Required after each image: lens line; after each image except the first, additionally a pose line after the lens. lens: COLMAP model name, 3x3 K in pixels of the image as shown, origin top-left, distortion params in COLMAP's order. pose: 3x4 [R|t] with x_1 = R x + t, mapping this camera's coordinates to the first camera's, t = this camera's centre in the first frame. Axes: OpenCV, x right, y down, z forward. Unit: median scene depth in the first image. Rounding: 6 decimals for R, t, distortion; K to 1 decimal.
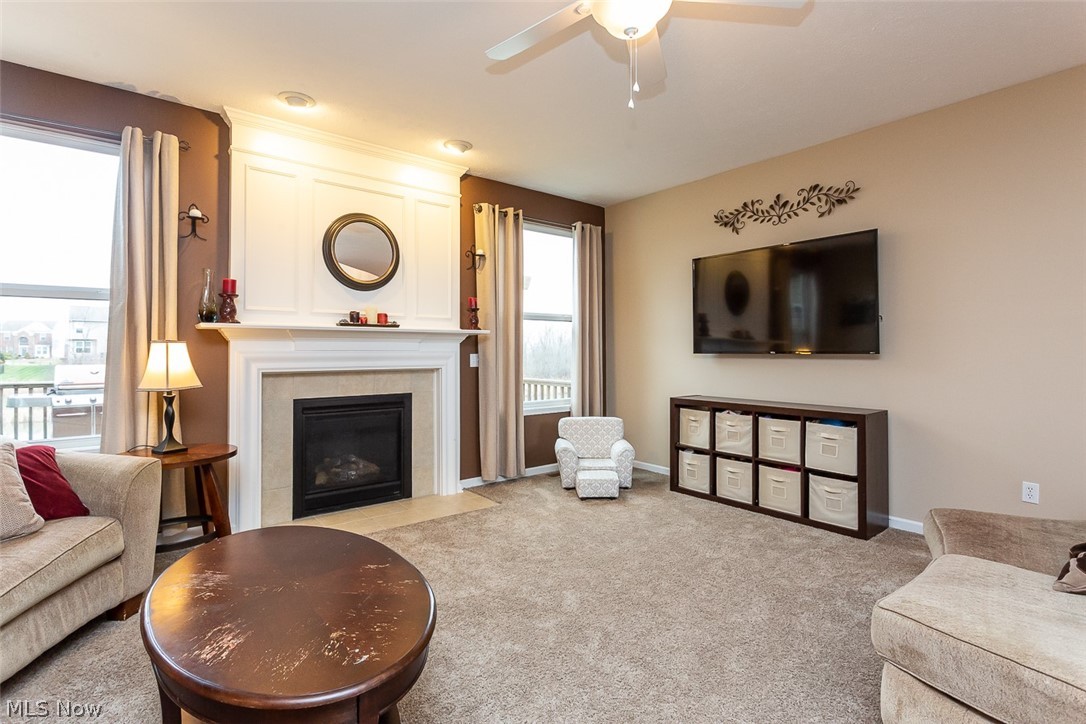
lens RADIAL K [[518.8, 0, 548.6], [0, 518.8, 345.1], [0, 0, 1]] dist [-0.003459, -0.000371]
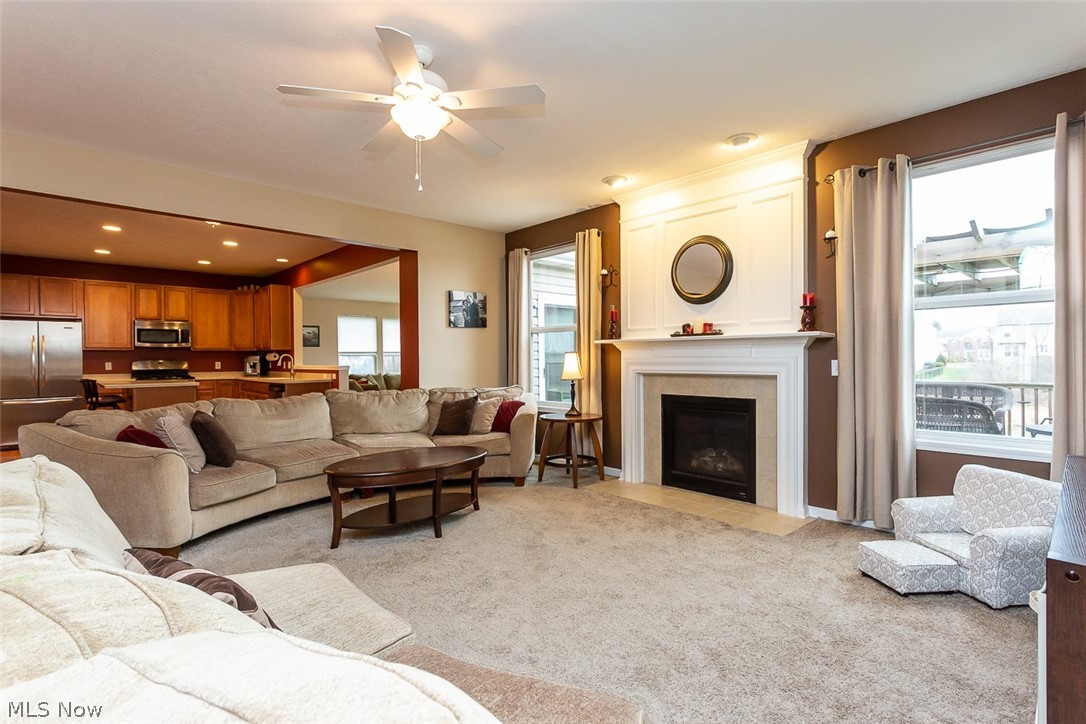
lens RADIAL K [[518.8, 0, 544.9], [0, 518.8, 364.3], [0, 0, 1]] dist [-0.003459, -0.000371]
pose [[0.082963, 0.012080, -0.996479, 0.713608], [0.018265, 0.999740, 0.013640, 0.005082], [0.996385, -0.019332, 0.082721, 0.536649]]
